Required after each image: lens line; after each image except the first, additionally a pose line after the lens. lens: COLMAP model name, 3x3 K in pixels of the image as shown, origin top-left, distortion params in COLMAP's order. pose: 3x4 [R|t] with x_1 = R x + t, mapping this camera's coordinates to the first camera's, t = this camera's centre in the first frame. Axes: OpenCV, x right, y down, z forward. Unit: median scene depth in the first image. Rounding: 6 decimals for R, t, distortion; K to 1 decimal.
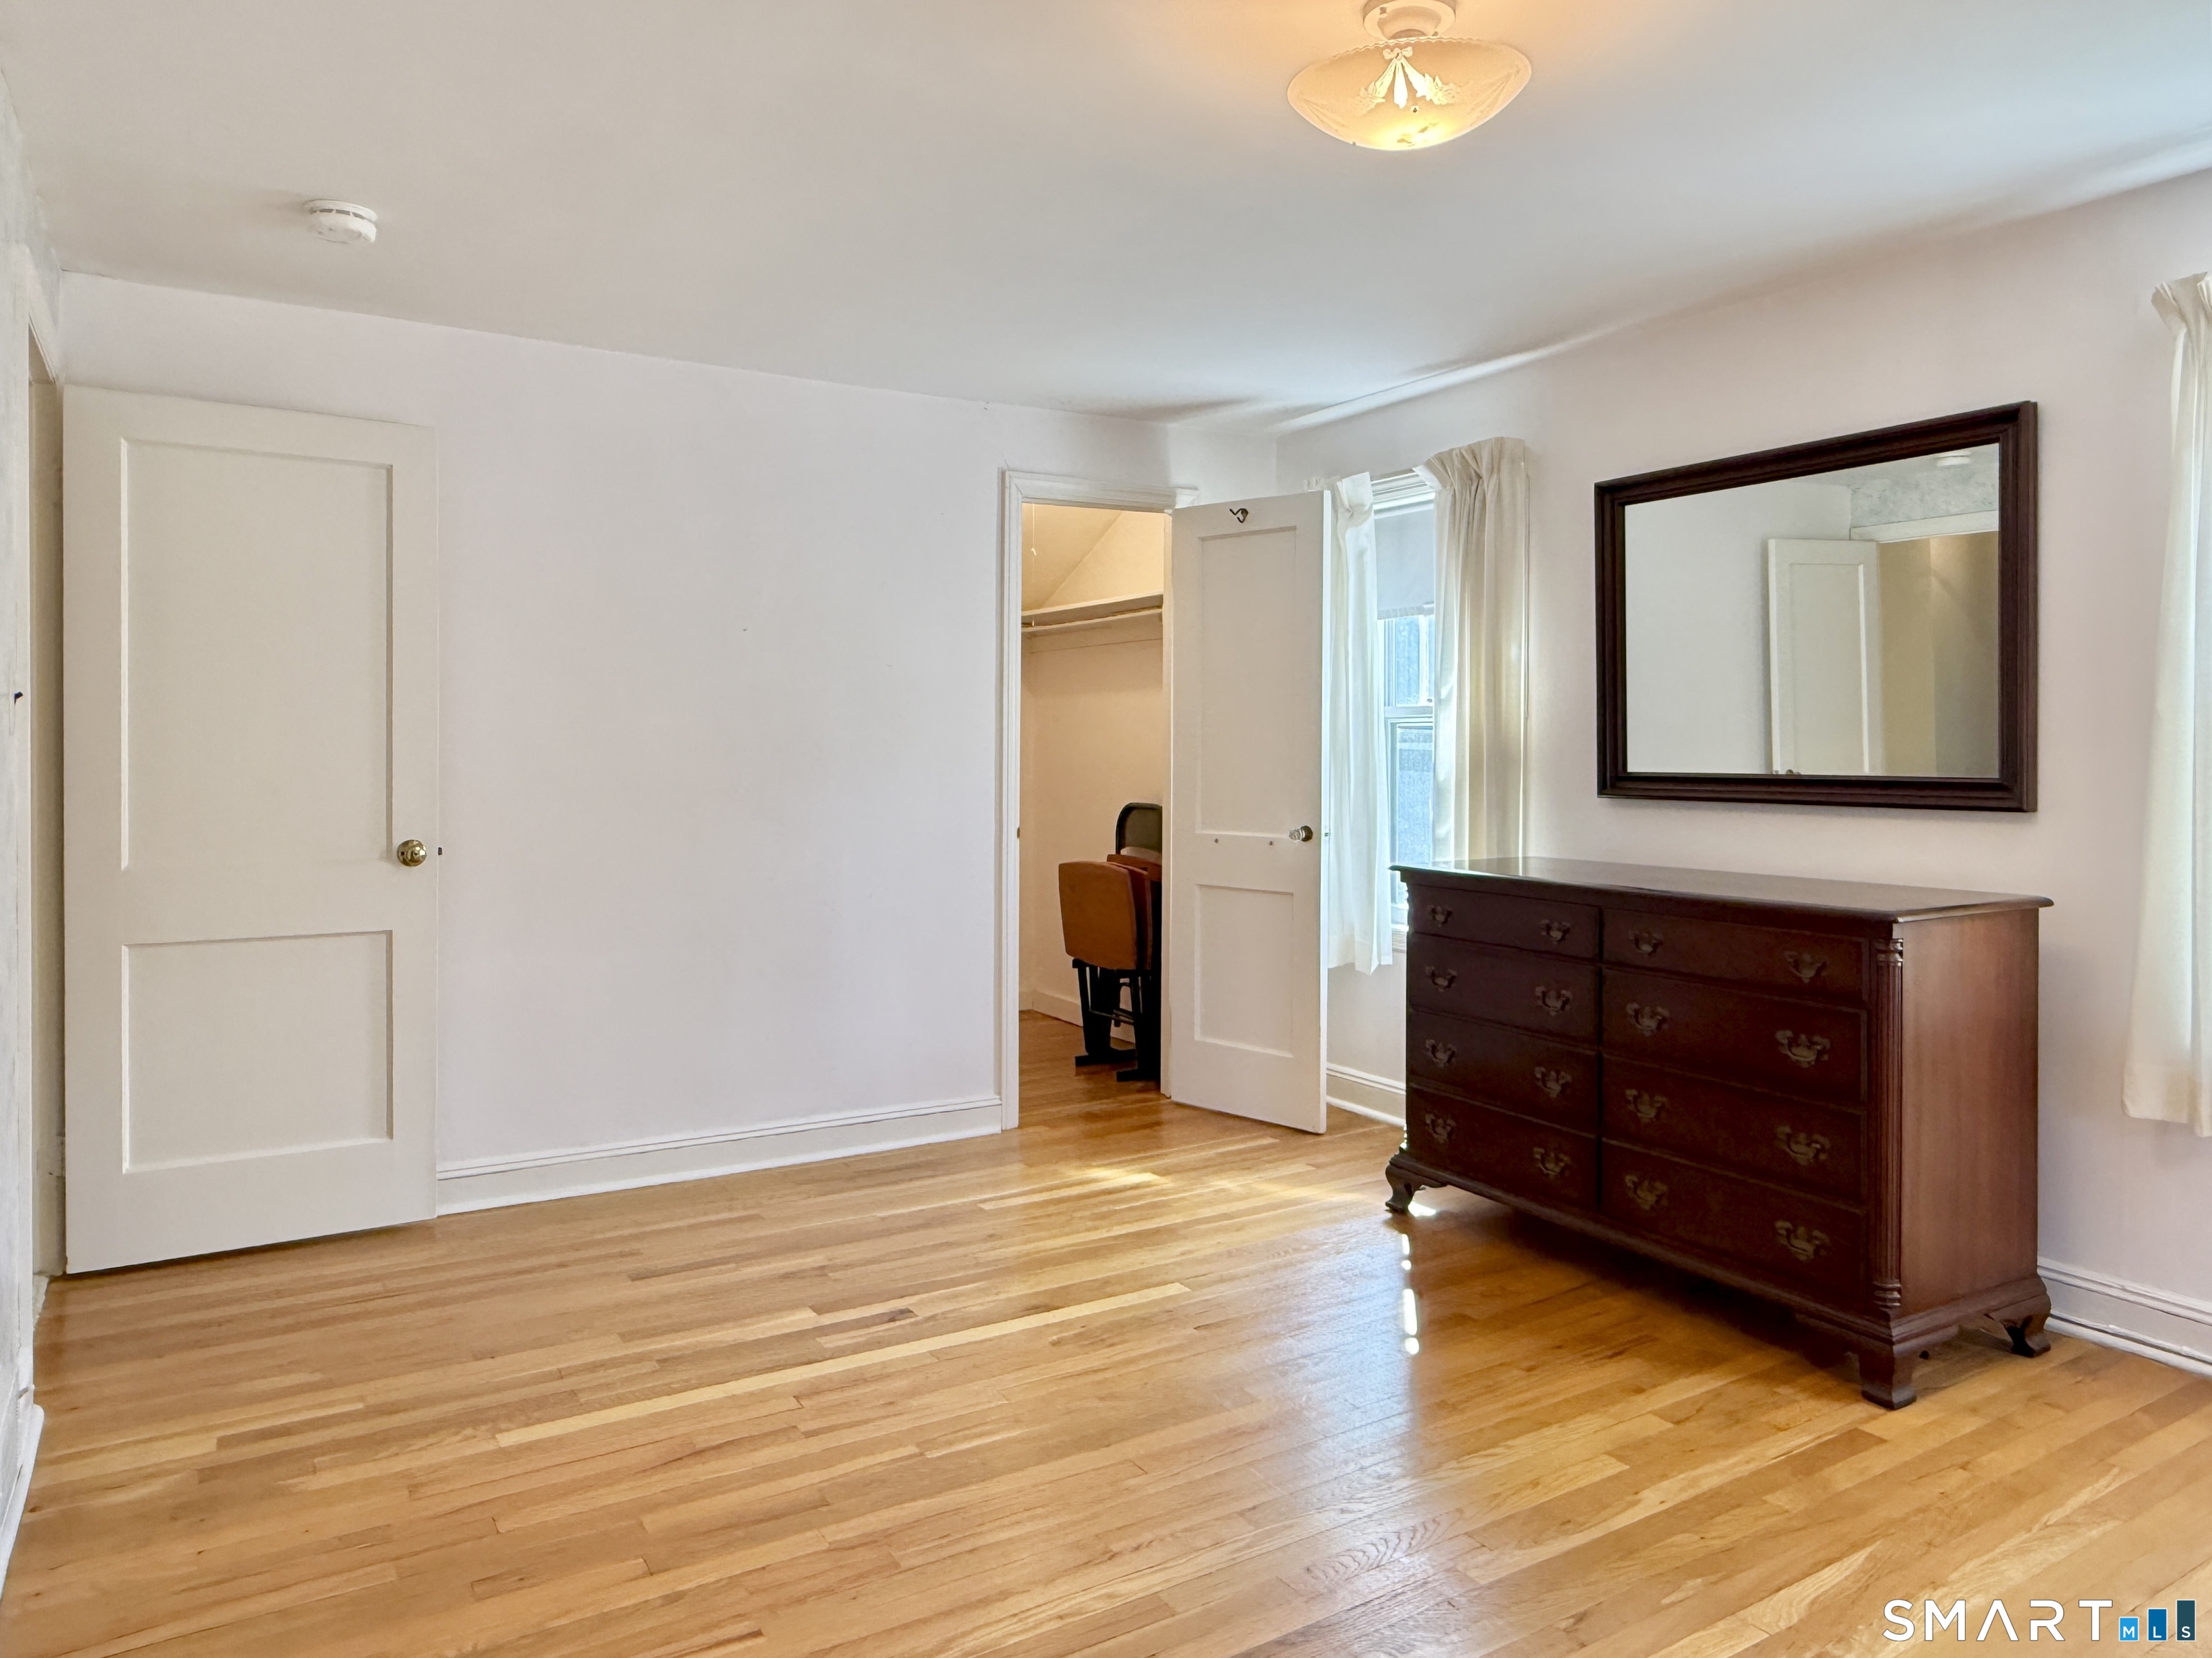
lens RADIAL K [[1480.5, 0, 1093.9], [0, 1480.5, 812.2], [0, 0, 1]] dist [0.004135, -0.000630]
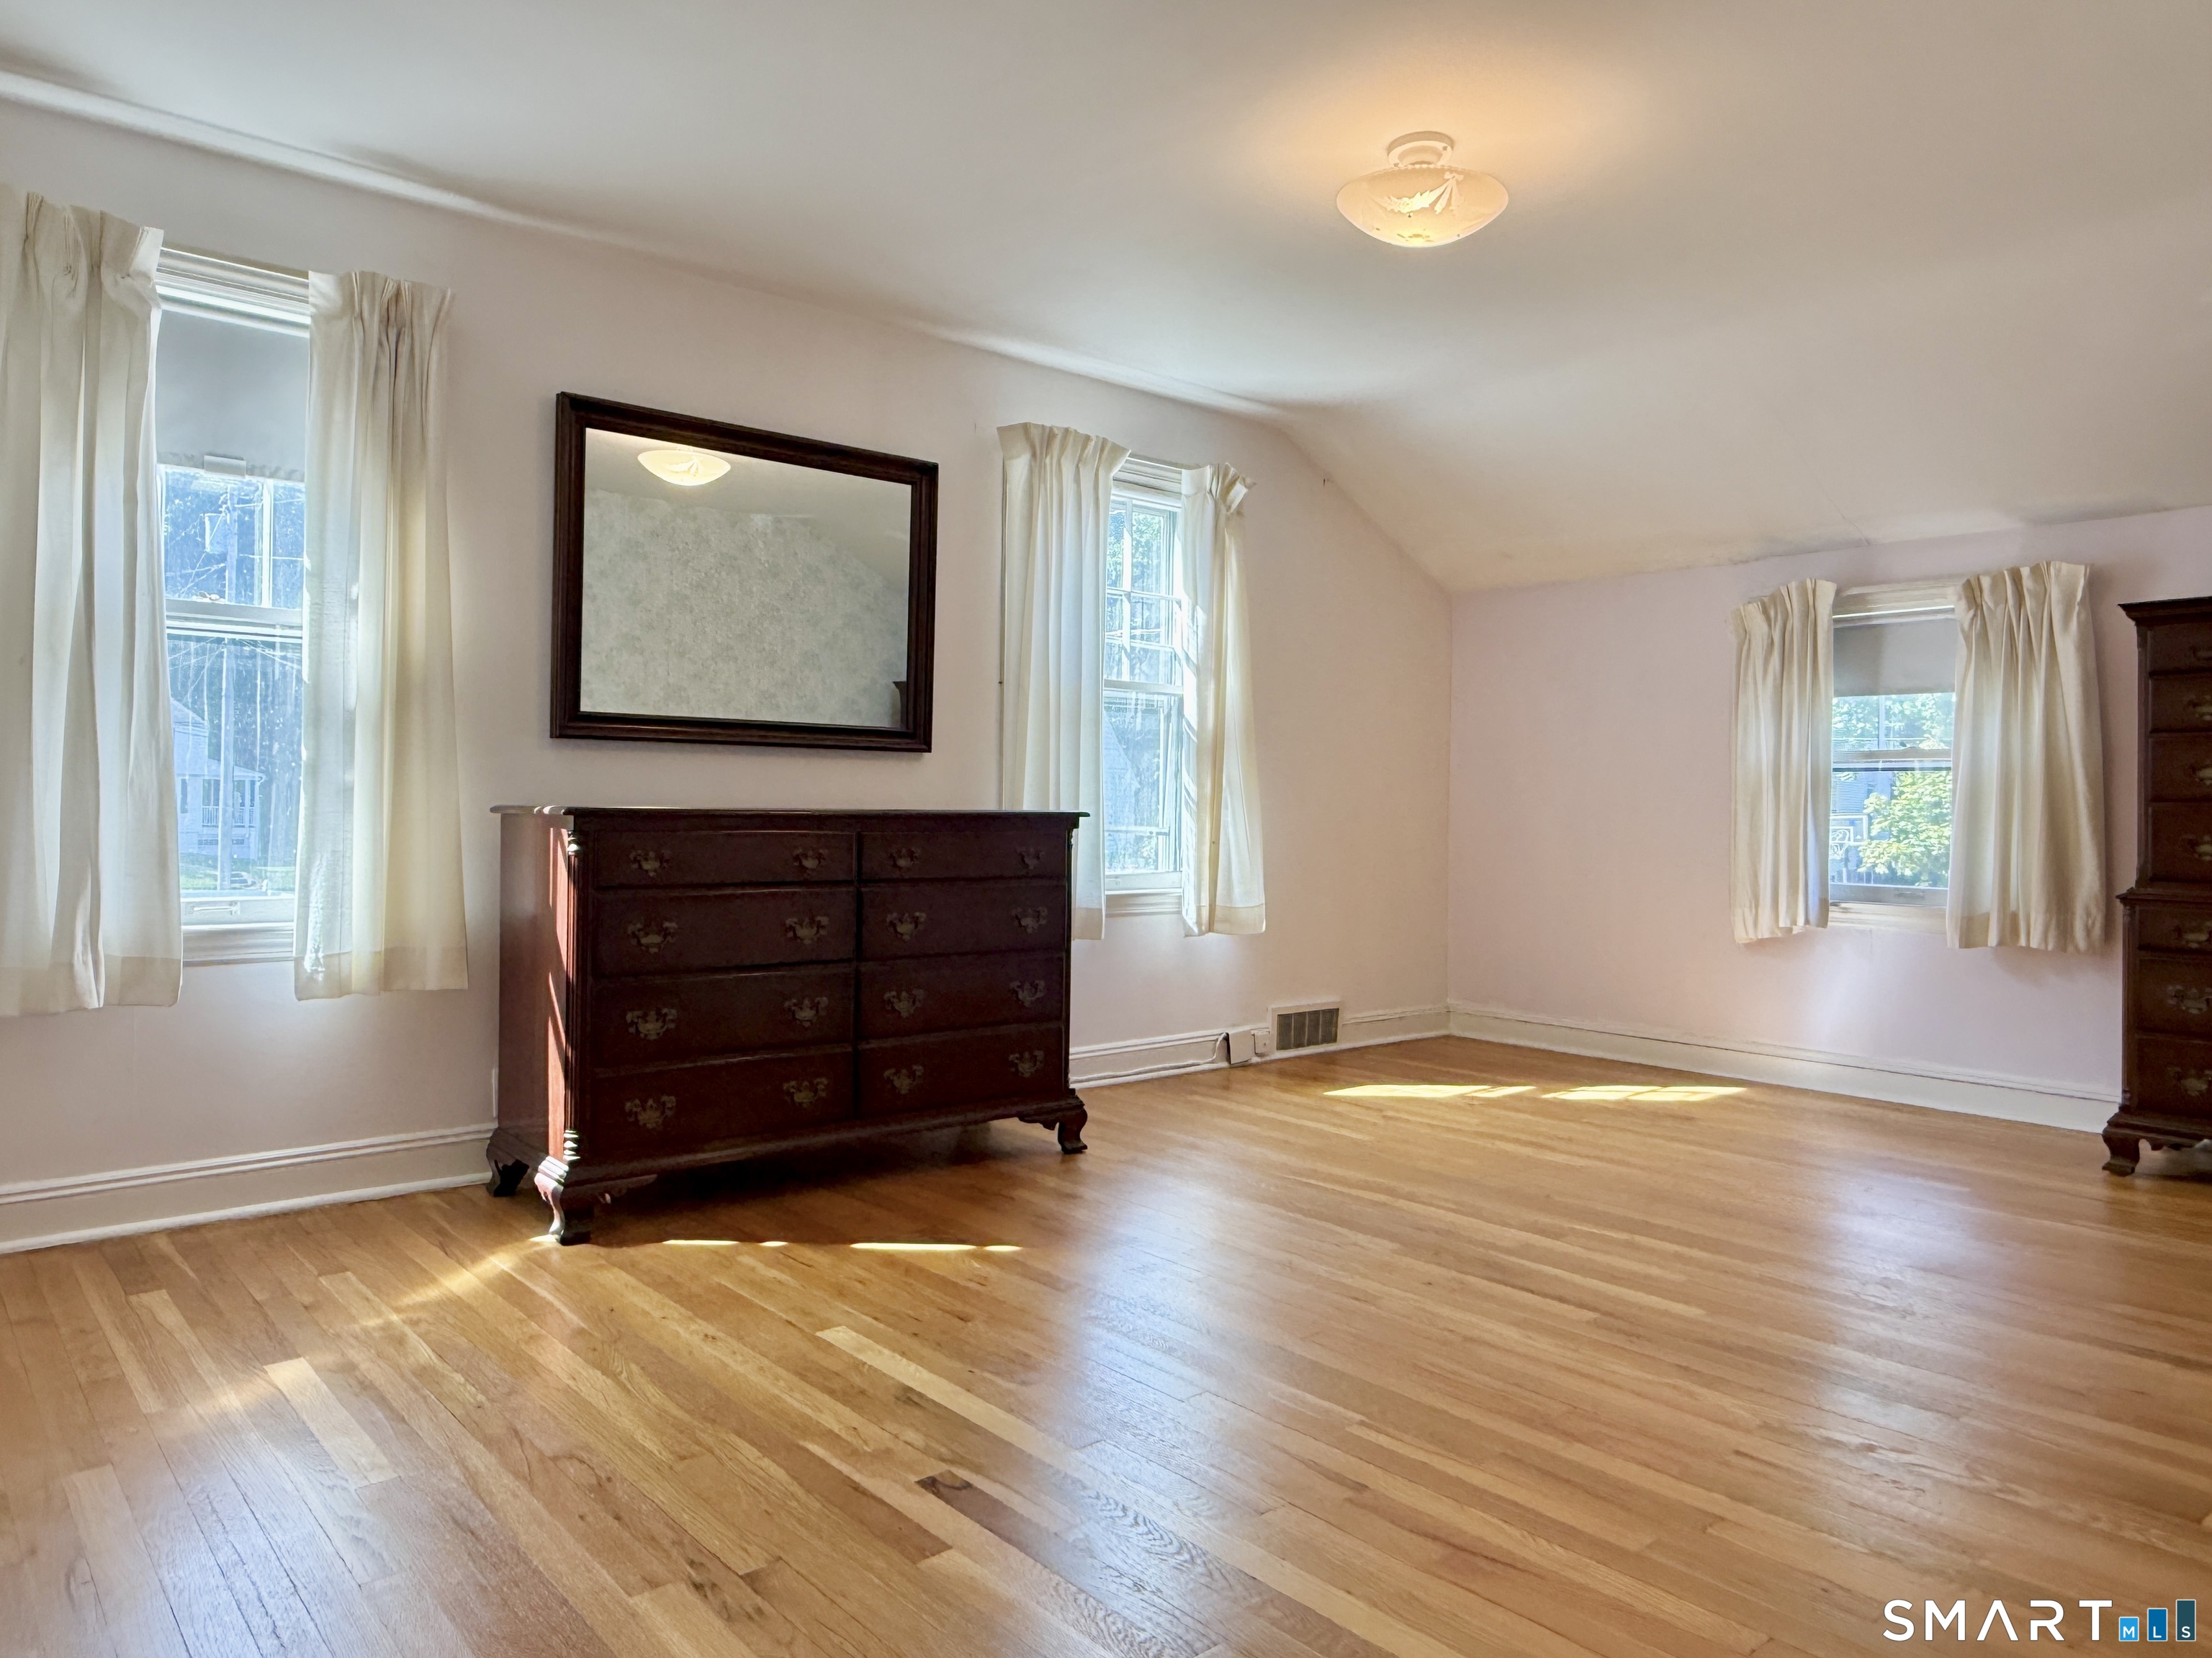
lens RADIAL K [[1480.5, 0, 1093.5], [0, 1480.5, 816.1], [0, 0, 1]] dist [0.004135, -0.000630]
pose [[-0.152377, -0.006499, 0.988301, -0.740875], [0.028850, 0.999523, 0.011021, 0.046618], [-0.987901, 0.030192, -0.152117, 0.989633]]
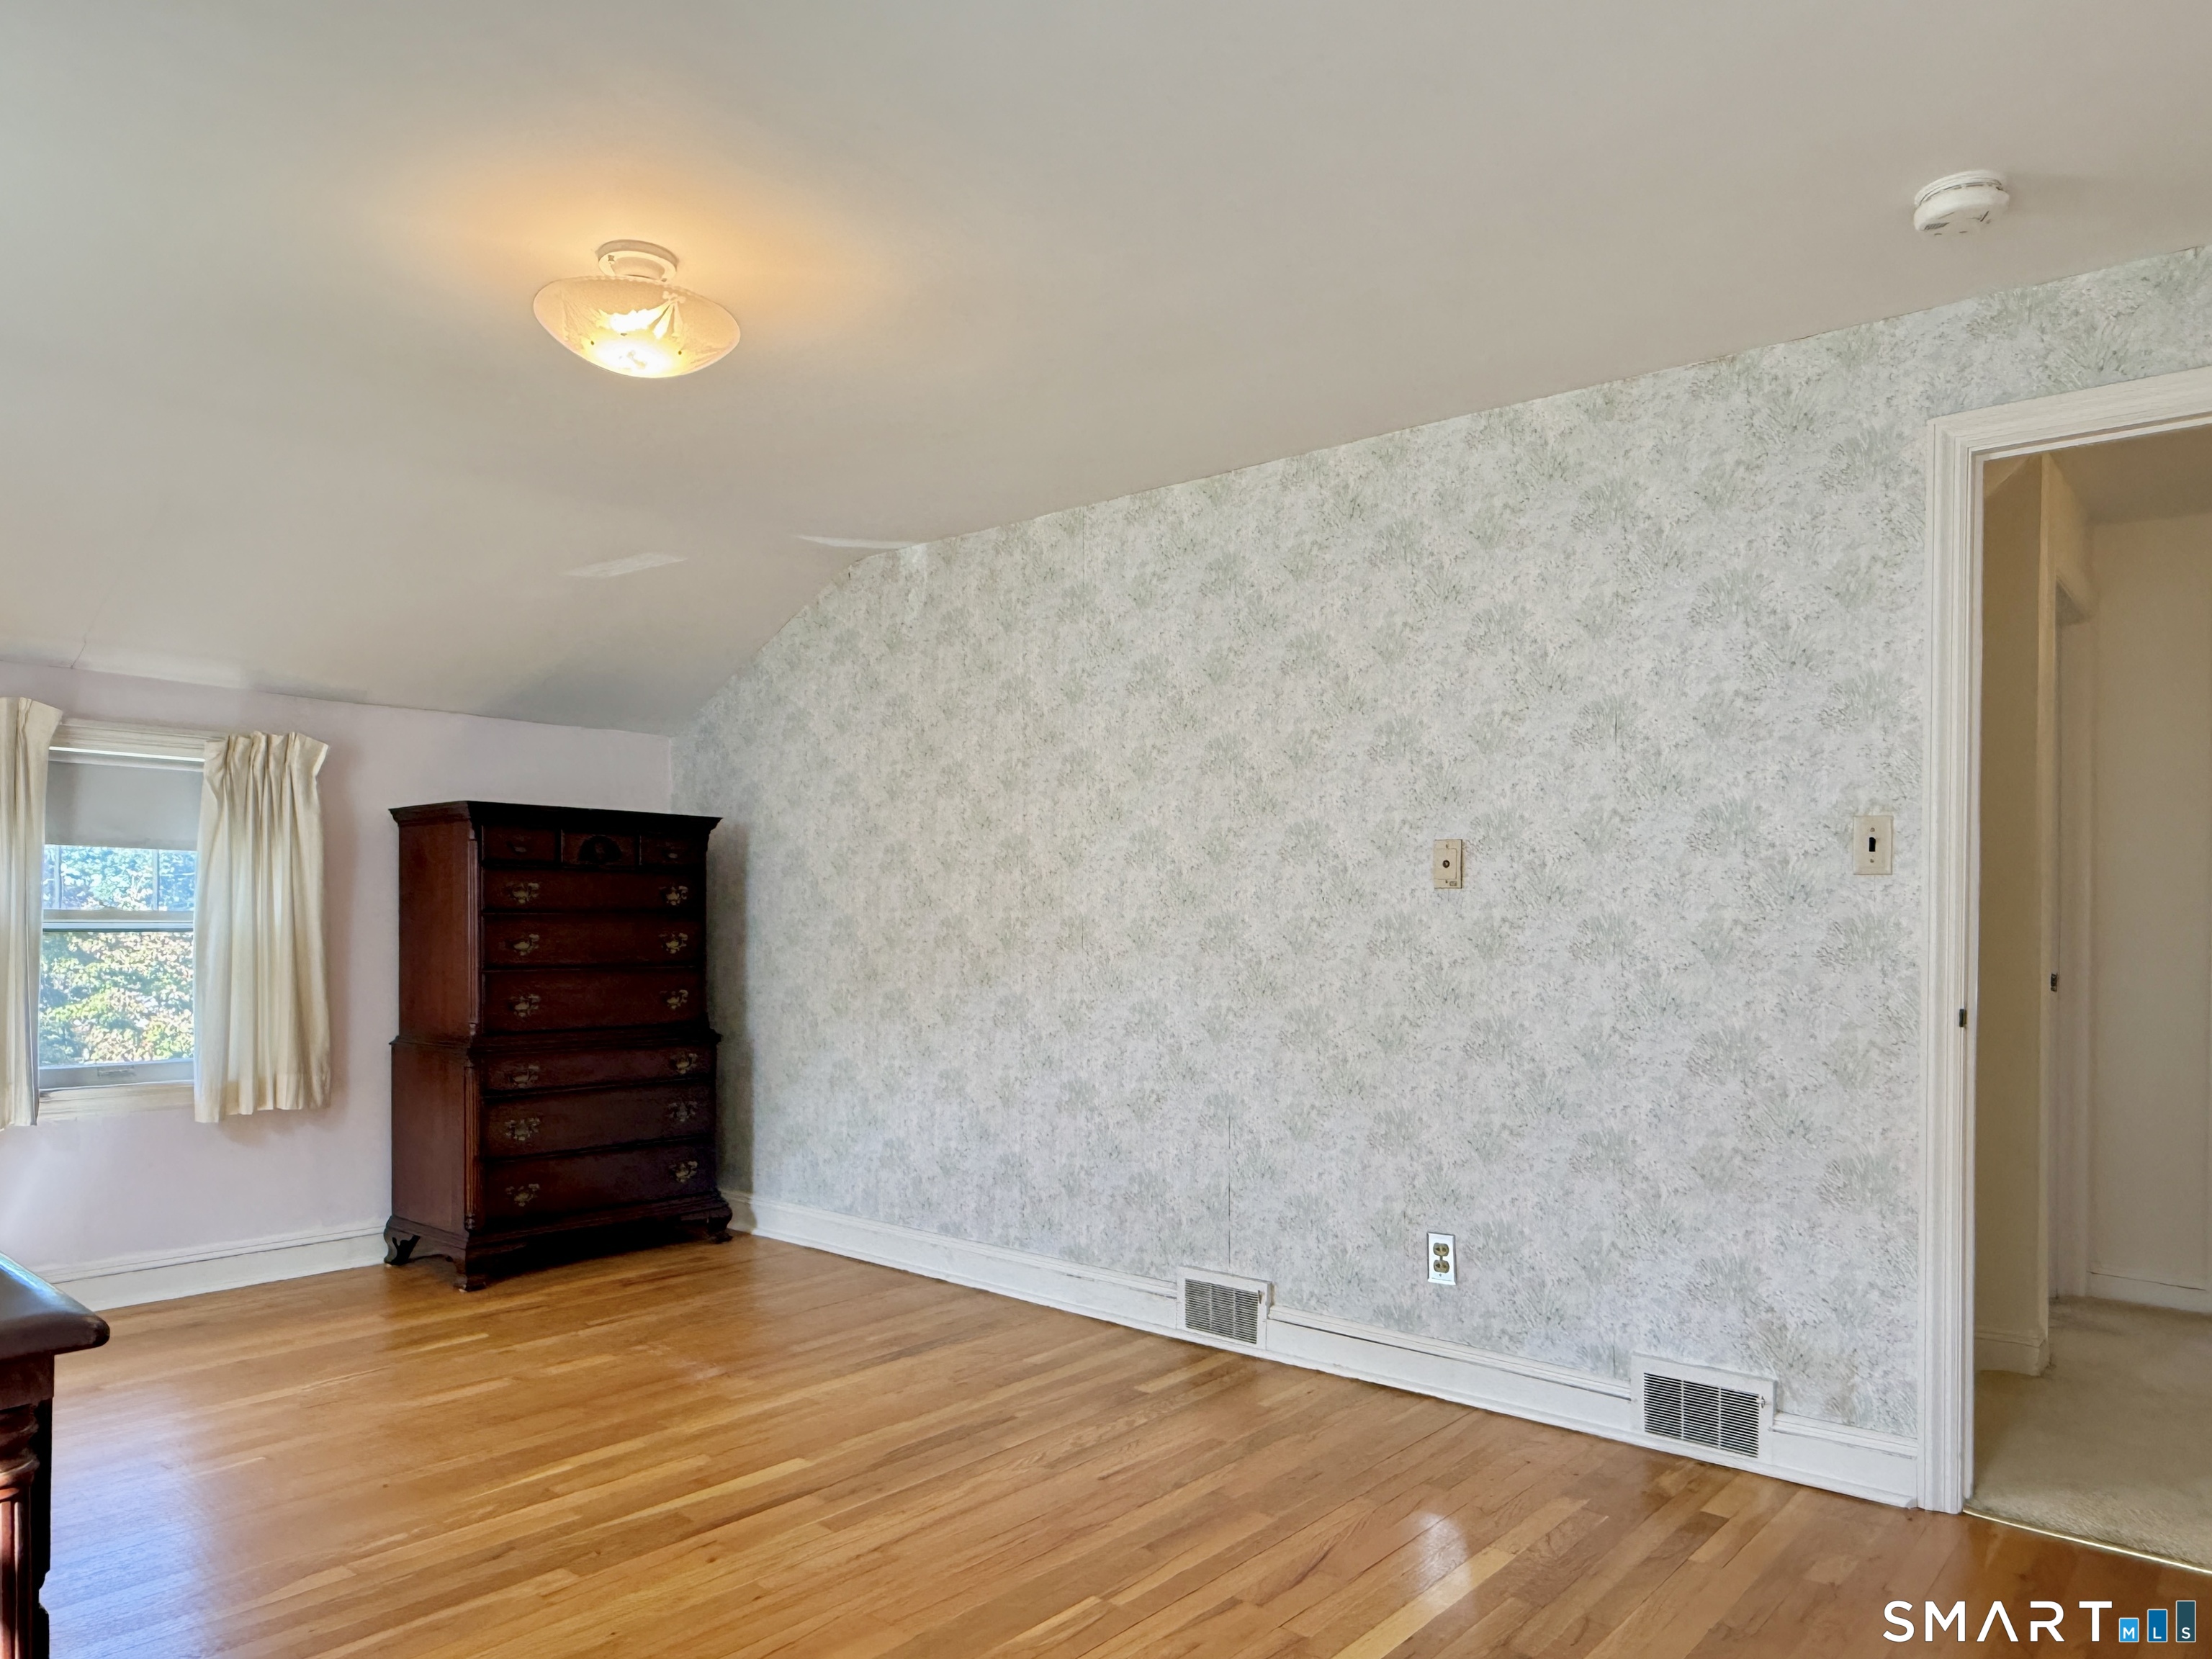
lens RADIAL K [[1480.6, 0, 1108.8], [0, 1480.6, 840.0], [0, 0, 1]] dist [0.004135, -0.000630]
pose [[-0.945925, -0.029142, -0.323074, 0.161630], [-0.024168, 0.999520, -0.019400, -0.034122], [0.323484, -0.010543, -0.946175, 1.488442]]
